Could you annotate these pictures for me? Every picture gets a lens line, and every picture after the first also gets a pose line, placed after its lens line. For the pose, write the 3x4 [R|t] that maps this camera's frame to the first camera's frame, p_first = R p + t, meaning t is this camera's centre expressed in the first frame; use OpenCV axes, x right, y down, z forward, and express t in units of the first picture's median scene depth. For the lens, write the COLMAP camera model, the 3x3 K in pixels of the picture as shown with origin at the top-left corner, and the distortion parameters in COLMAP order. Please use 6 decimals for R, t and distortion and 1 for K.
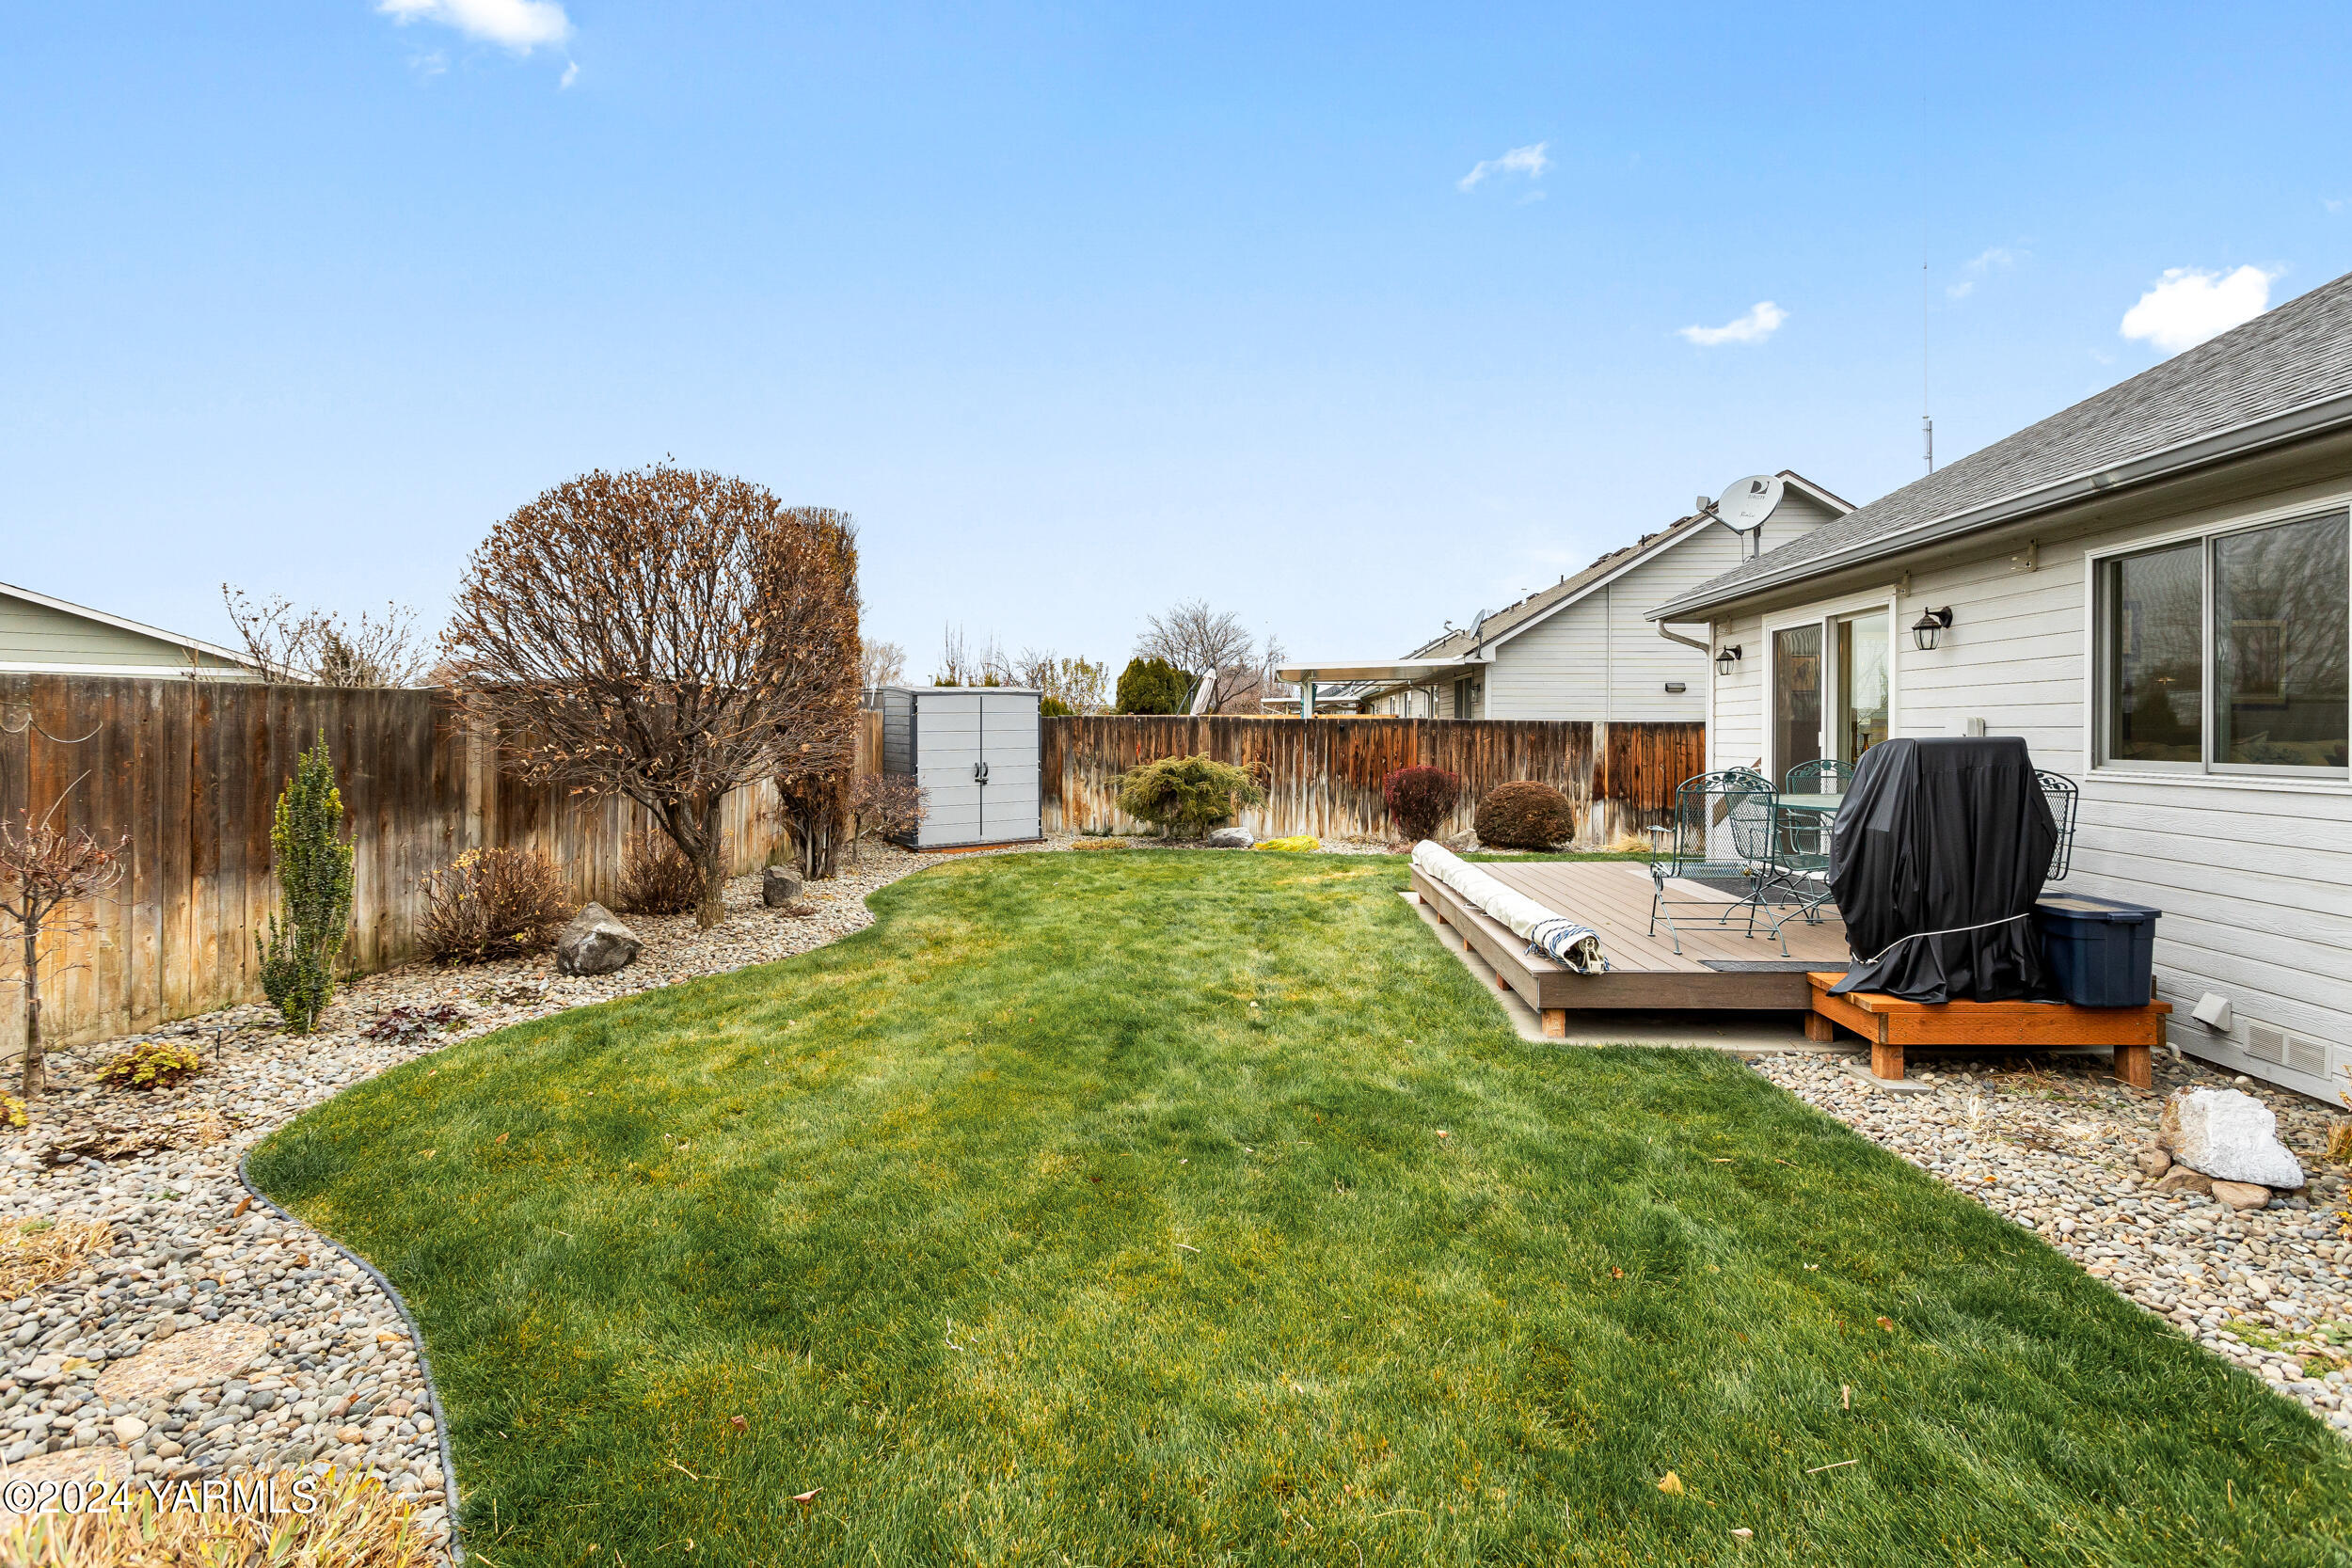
lens RADIAL K [[1131.9, 0, 1147.4], [0, 1131.9, 734.2], [0, 0, 1]] dist [-0.001070, 0.001182]
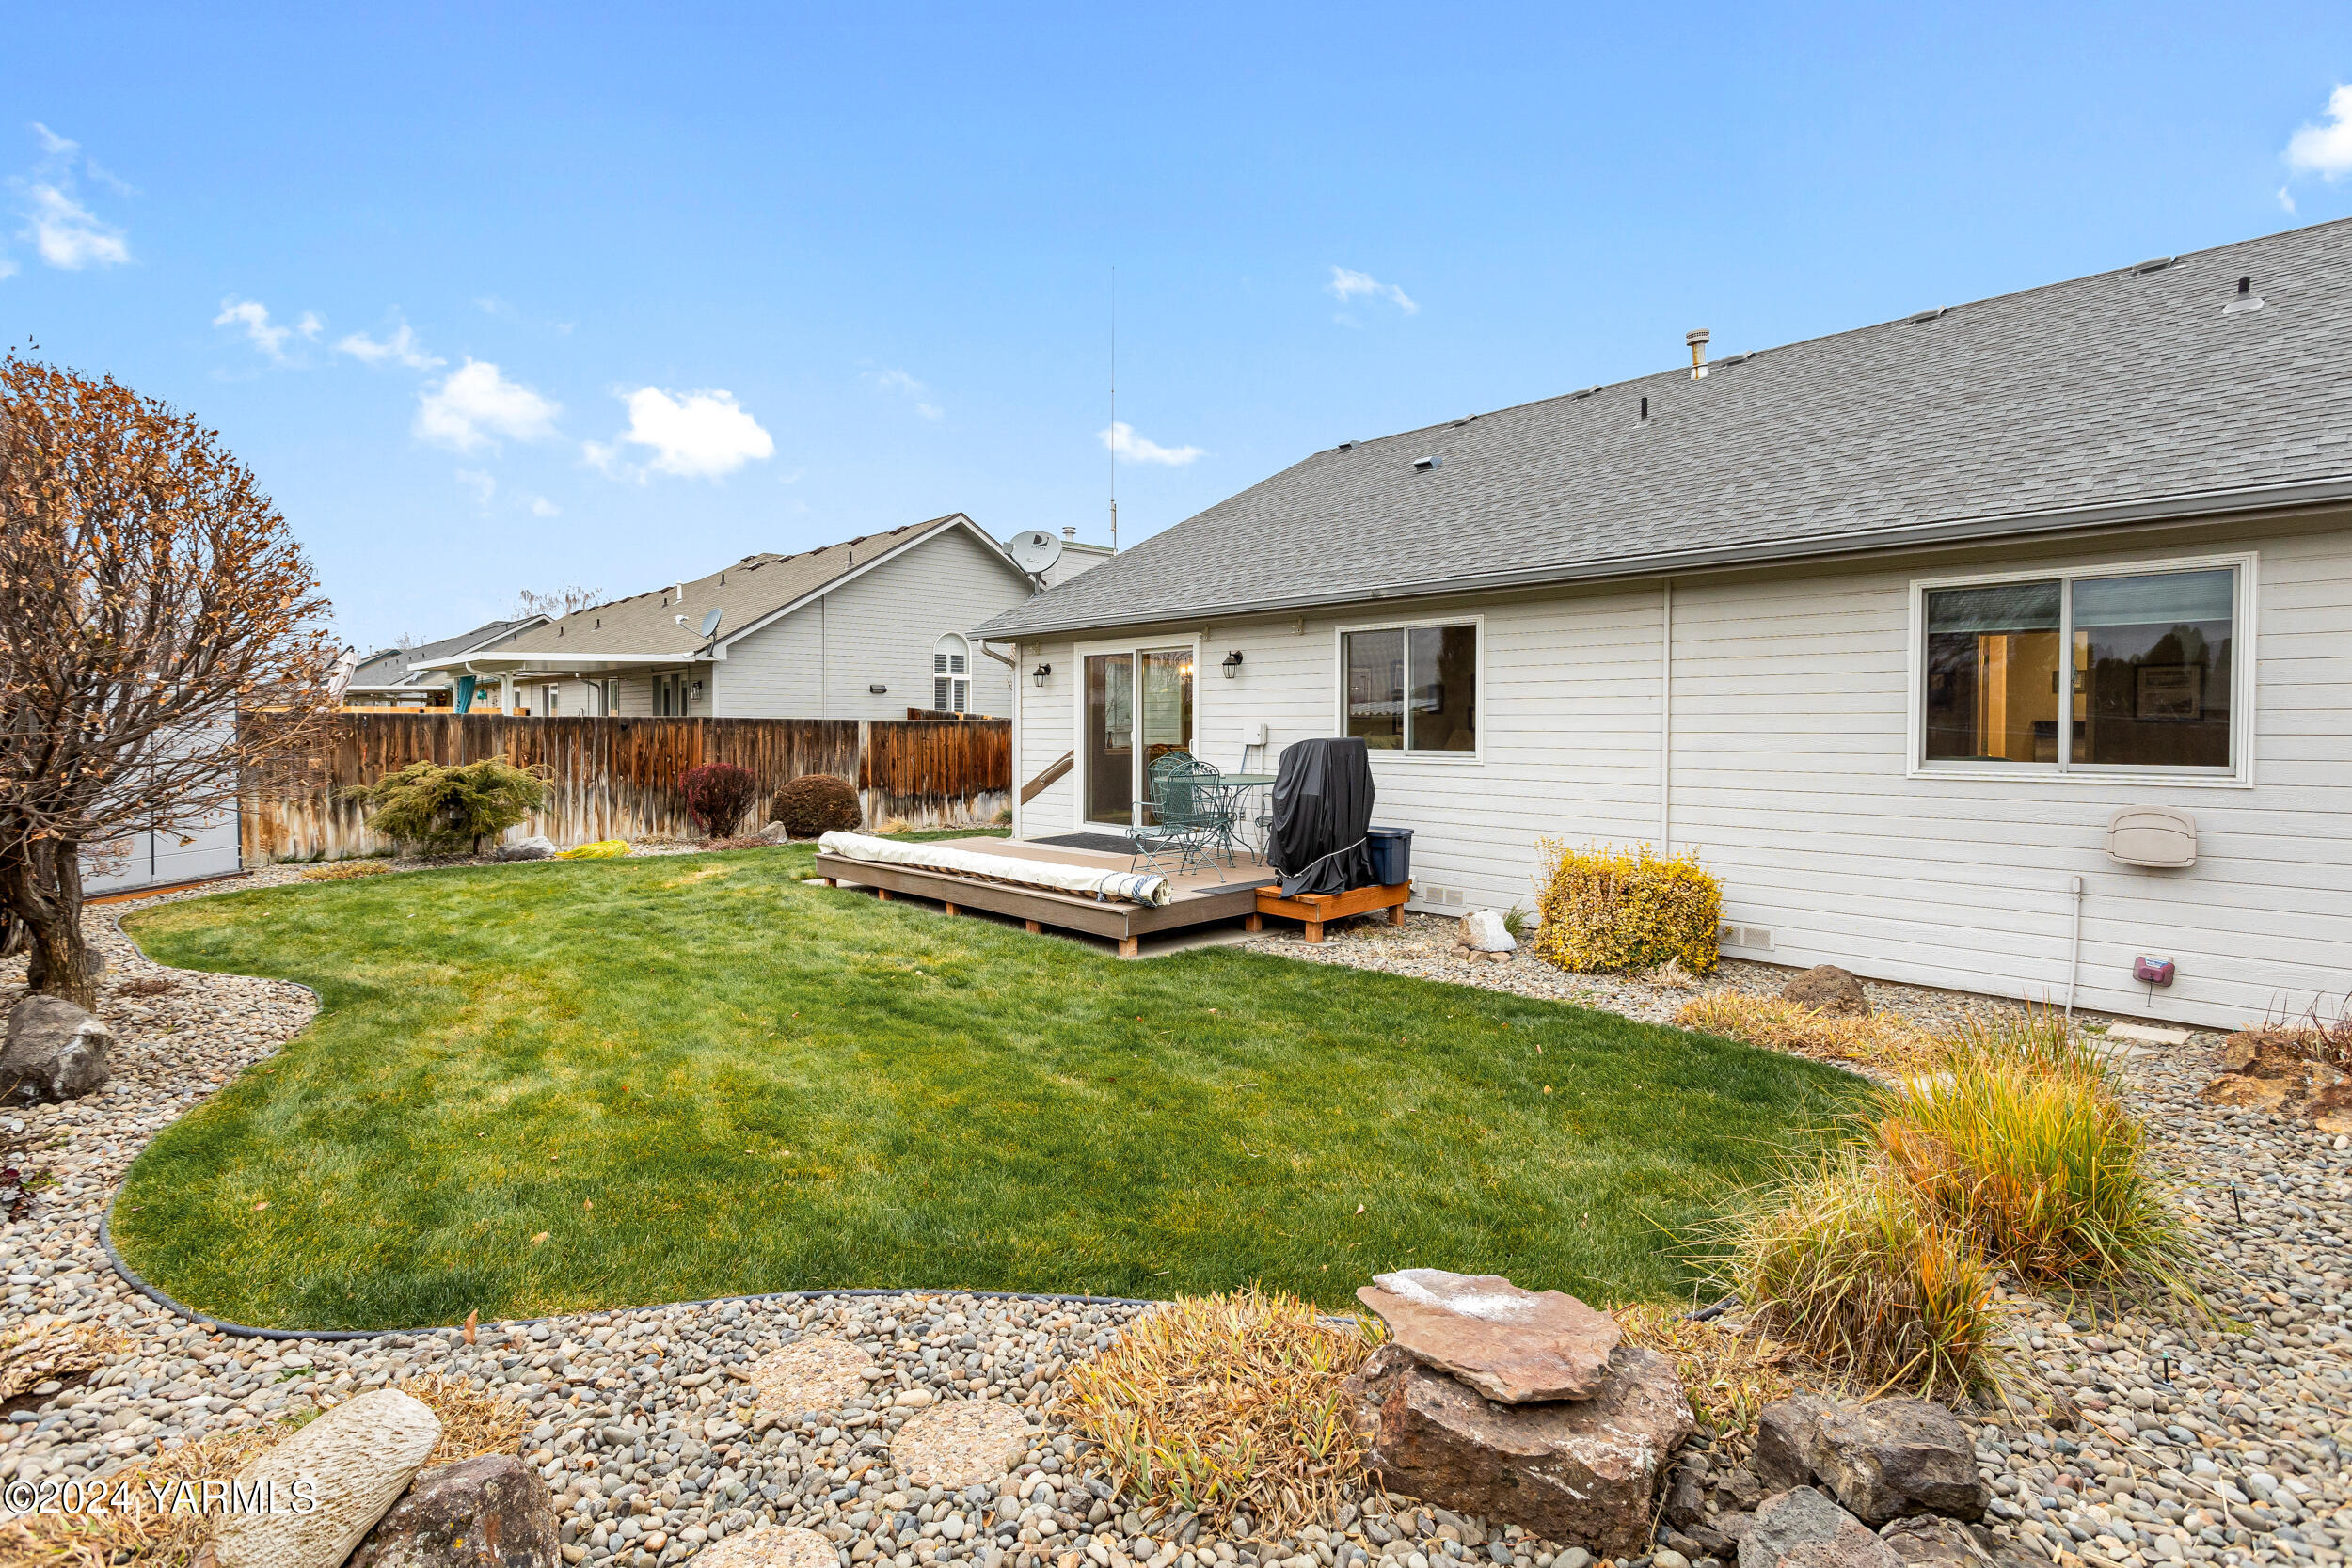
lens RADIAL K [[1131.9, 0, 1176.5], [0, 1131.9, 776.4], [0, 0, 1]] dist [-0.001070, 0.001182]
pose [[0.666356, -0.036440, 0.744743, -0.241856], [0.002822, 0.998921, 0.046352, -0.006601], [-0.745628, -0.028785, 0.665740, 0.014833]]
